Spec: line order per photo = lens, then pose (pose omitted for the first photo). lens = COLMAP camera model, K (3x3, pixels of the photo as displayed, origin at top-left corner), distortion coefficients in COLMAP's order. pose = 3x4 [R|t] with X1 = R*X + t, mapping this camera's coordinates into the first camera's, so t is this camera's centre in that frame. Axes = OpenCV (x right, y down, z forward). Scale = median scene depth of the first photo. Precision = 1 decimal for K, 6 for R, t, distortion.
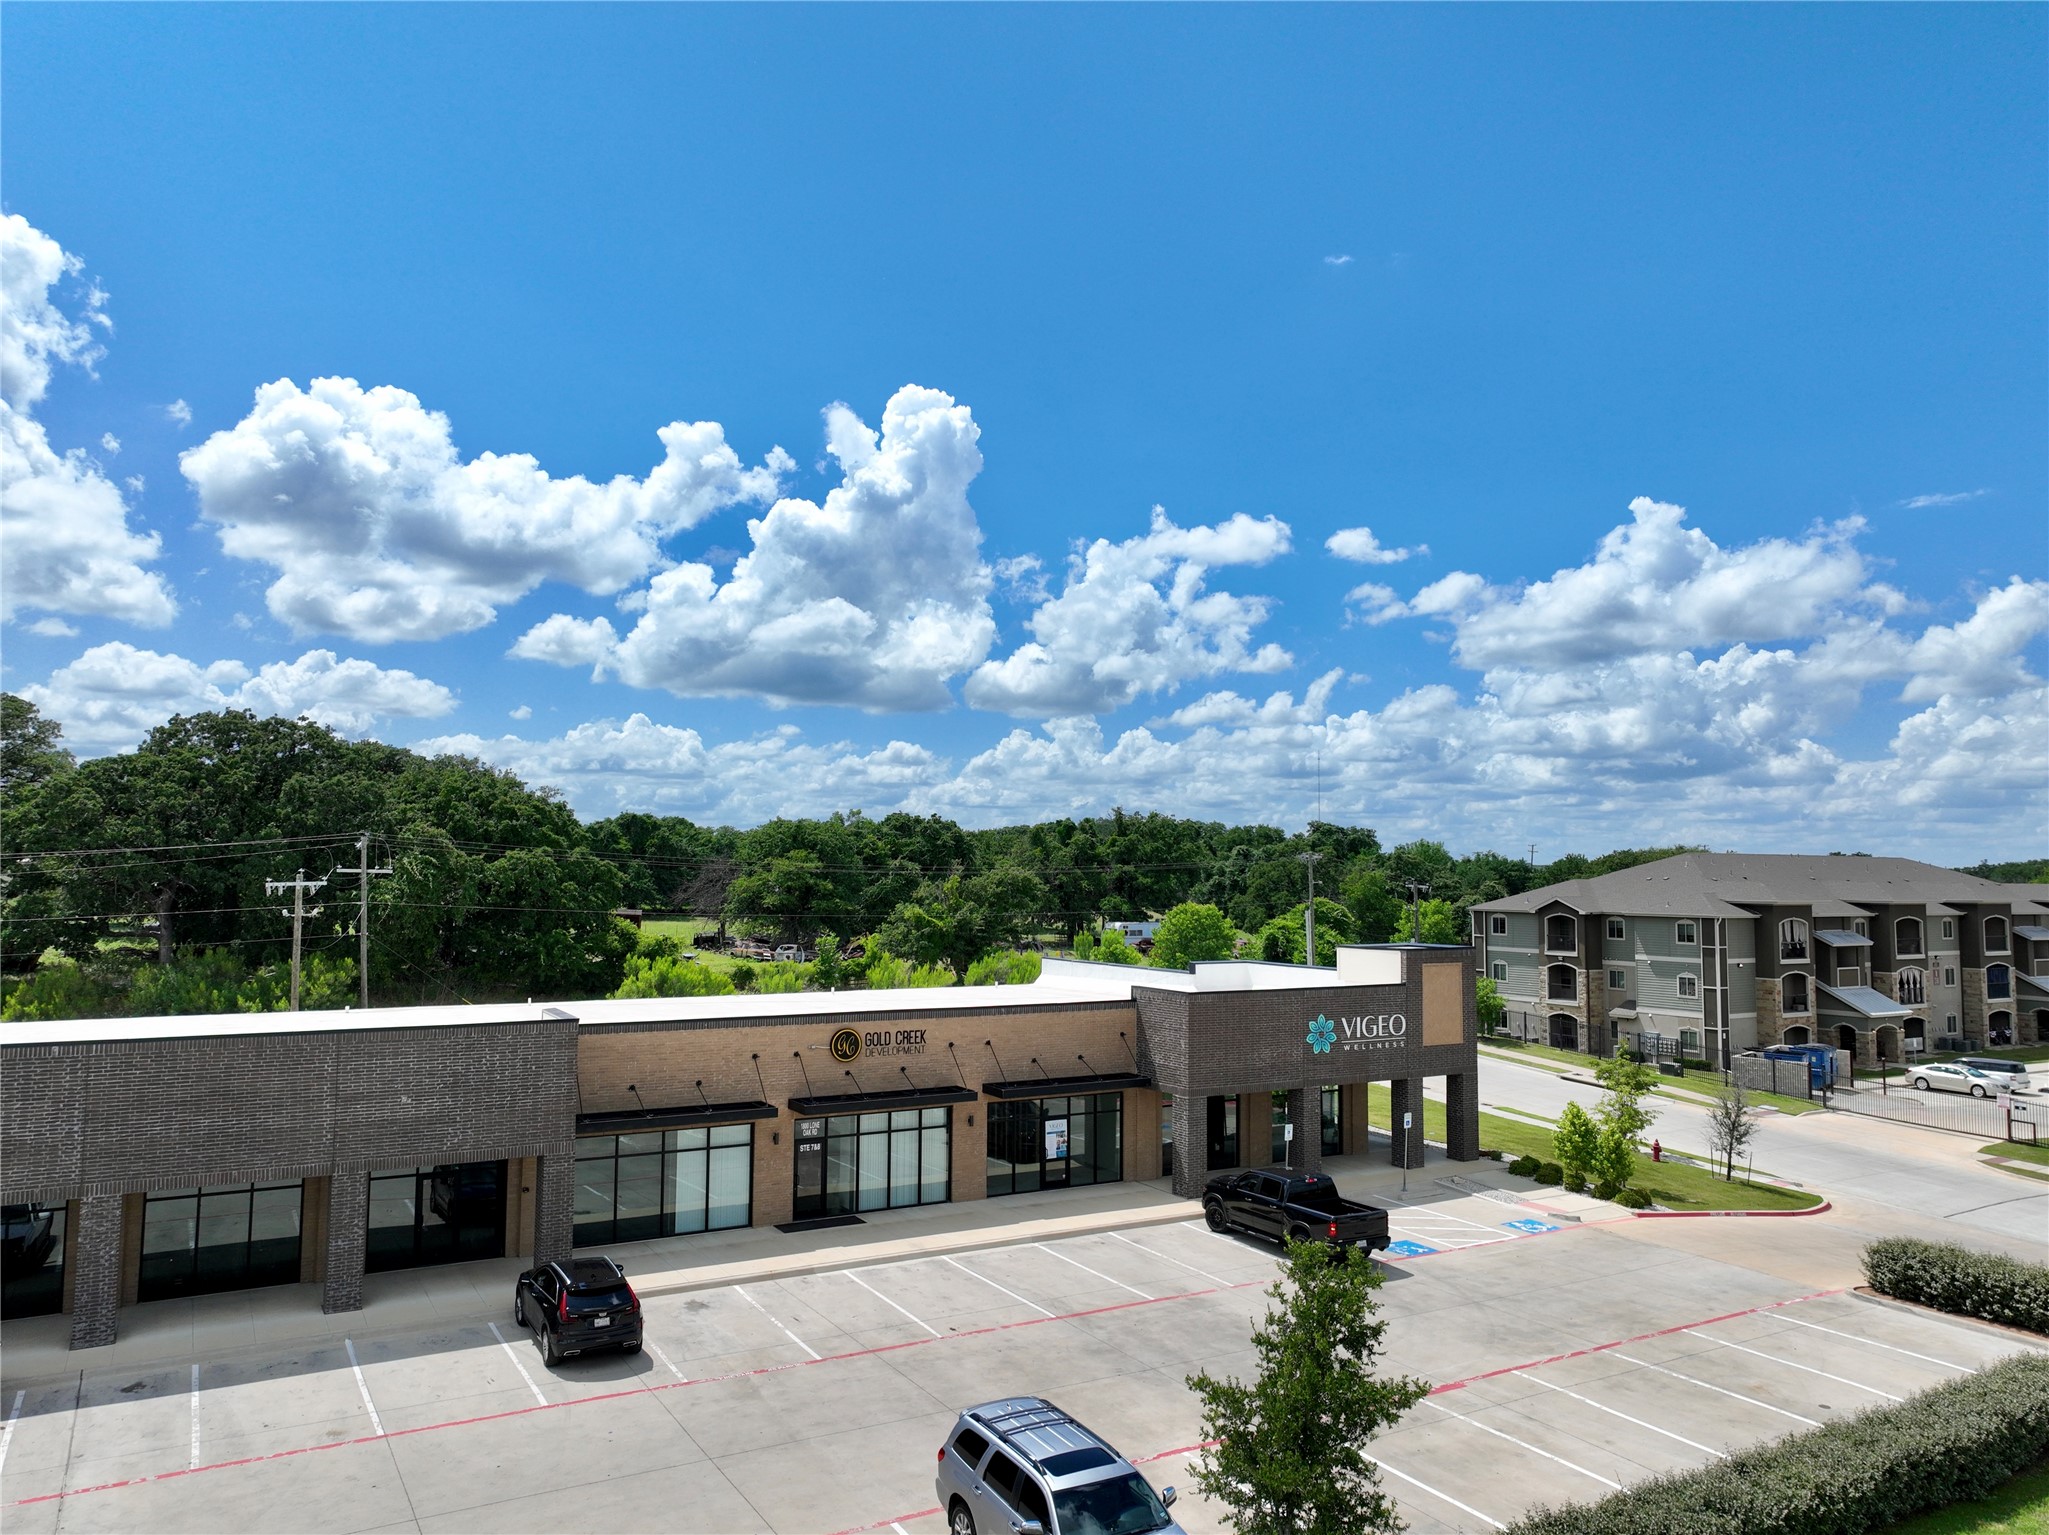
lens RADIAL K [[1412.4, 0, 1038.1], [0, 1412.4, 765.9], [0, 0, 1]] dist [0.004907, 0.002138]
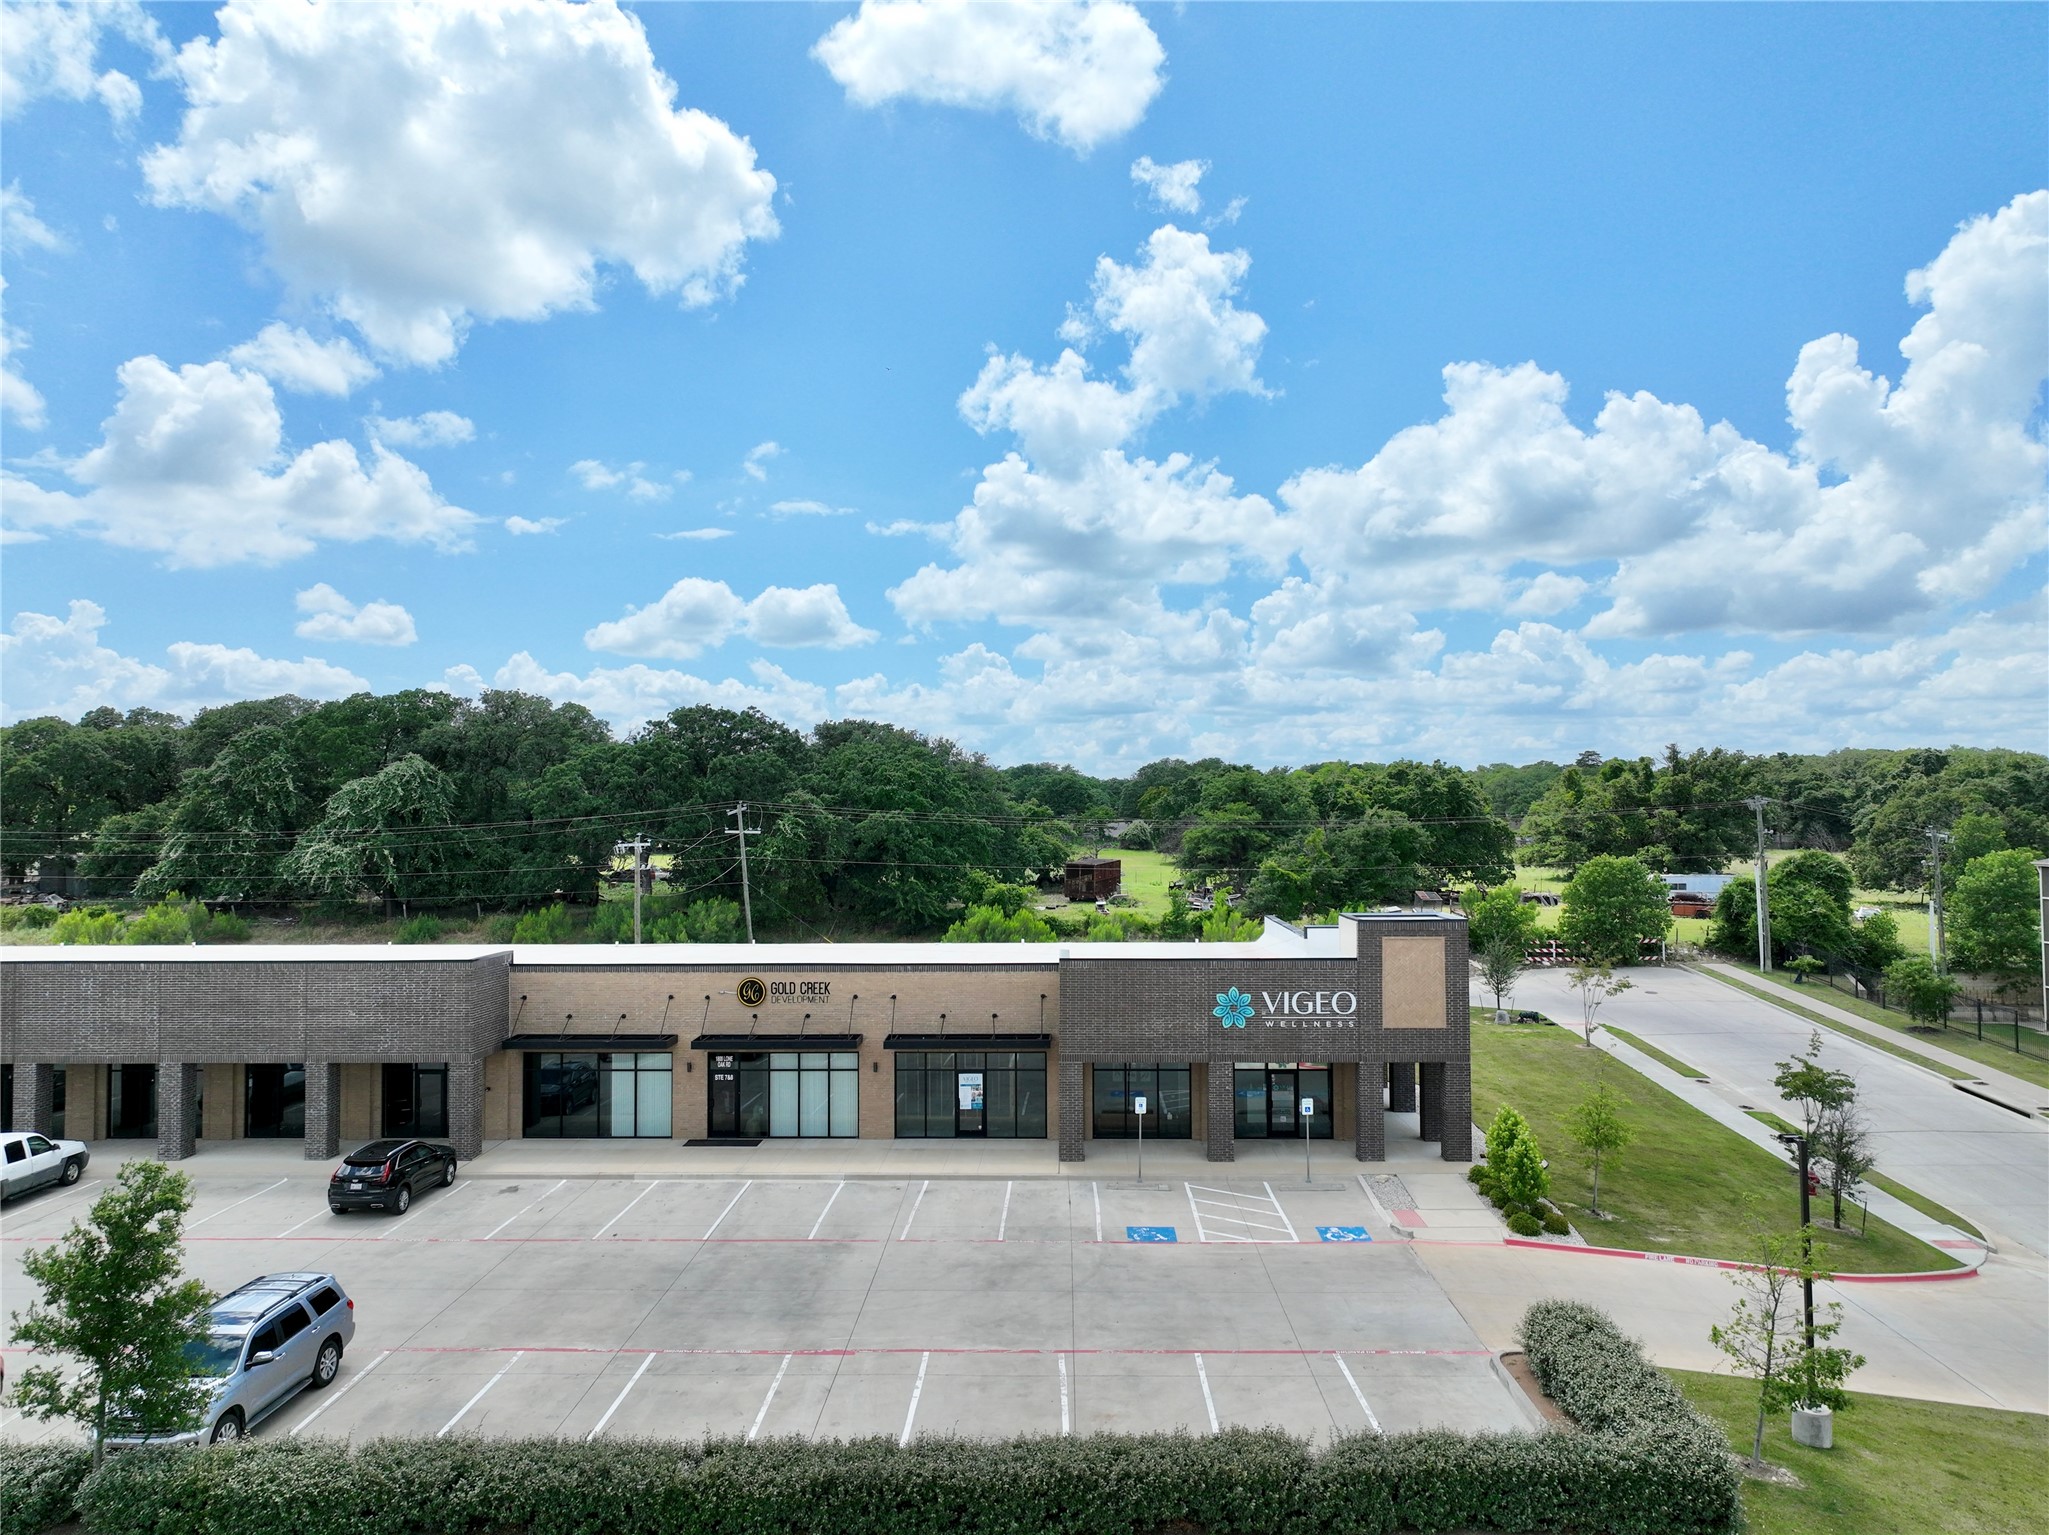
lens RADIAL K [[1415.2, 0, 1032.4], [0, 1415.2, 801.1], [0, 0, 1]] dist [0.004920, 0.002677]
pose [[0.847854, -0.018164, -0.529918, 0.688822], [0.053017, 0.997309, 0.050642, -0.001955], [0.527572, -0.071032, 0.846535, 0.168717]]
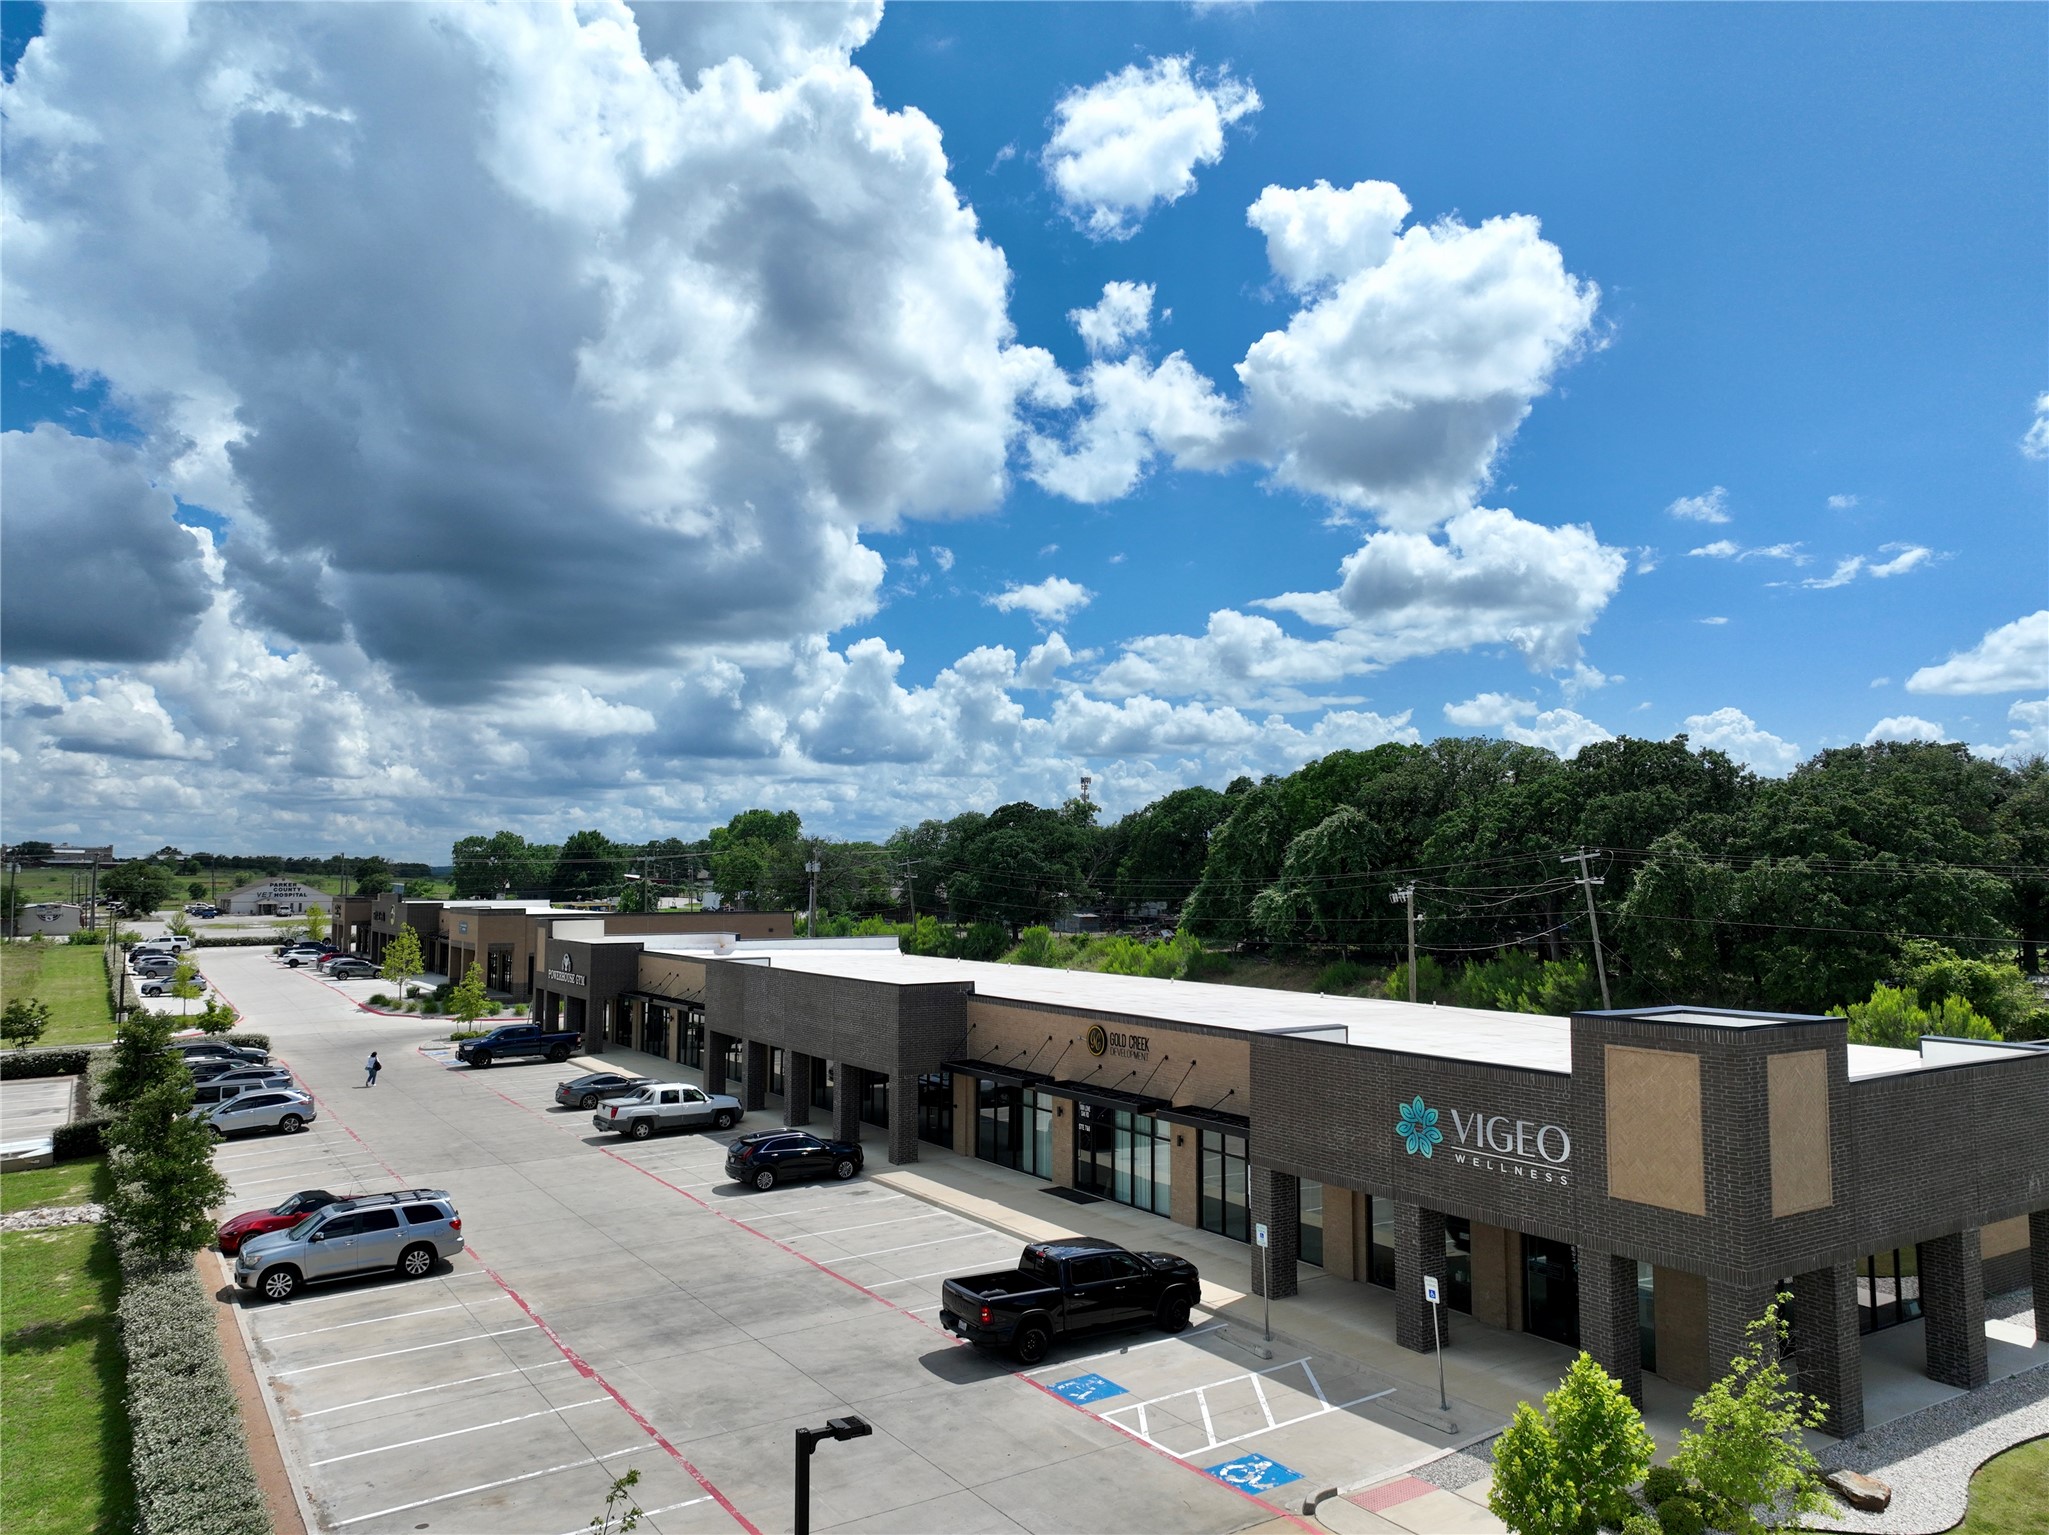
lens RADIAL K [[1412.4, 0, 1038.1], [0, 1412.4, 765.9], [0, 0, 1]] dist [0.004907, 0.002138]
pose [[0.058913, -0.086686, -0.994492, 1.000414], [0.078463, 0.993543, -0.081955, 0.075194], [0.995175, -0.073202, 0.065334, 0.931442]]
